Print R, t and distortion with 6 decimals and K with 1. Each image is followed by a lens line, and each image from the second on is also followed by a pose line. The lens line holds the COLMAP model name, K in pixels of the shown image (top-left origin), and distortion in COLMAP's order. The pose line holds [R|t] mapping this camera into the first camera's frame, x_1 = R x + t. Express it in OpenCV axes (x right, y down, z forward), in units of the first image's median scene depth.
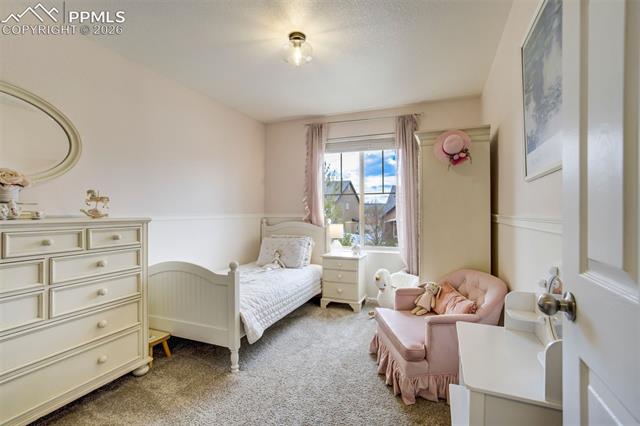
lens RADIAL K [[301.5, 0, 322.1], [0, 301.5, 211.0], [0, 0, 1]] dist [-0.033448, 0.016468]
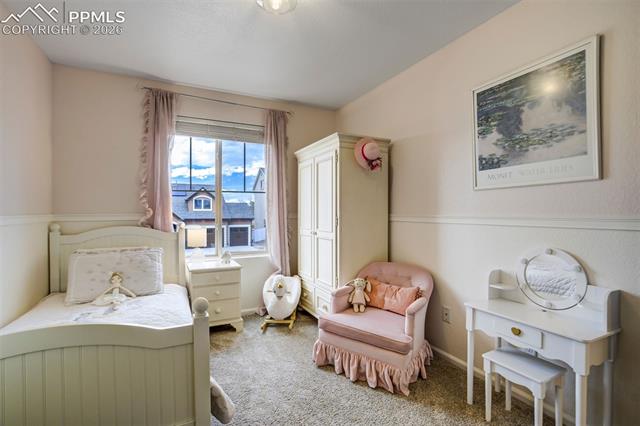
lens RADIAL K [[301.5, 0, 320.3], [0, 301.5, 213.0], [0, 0, 1]] dist [-0.033448, 0.016468]
pose [[0.662371, -0.005943, 0.749153, -0.336761], [-0.001266, 0.999958, 0.009051, -0.001965], [-0.749175, -0.006943, 0.662336, 0.256637]]
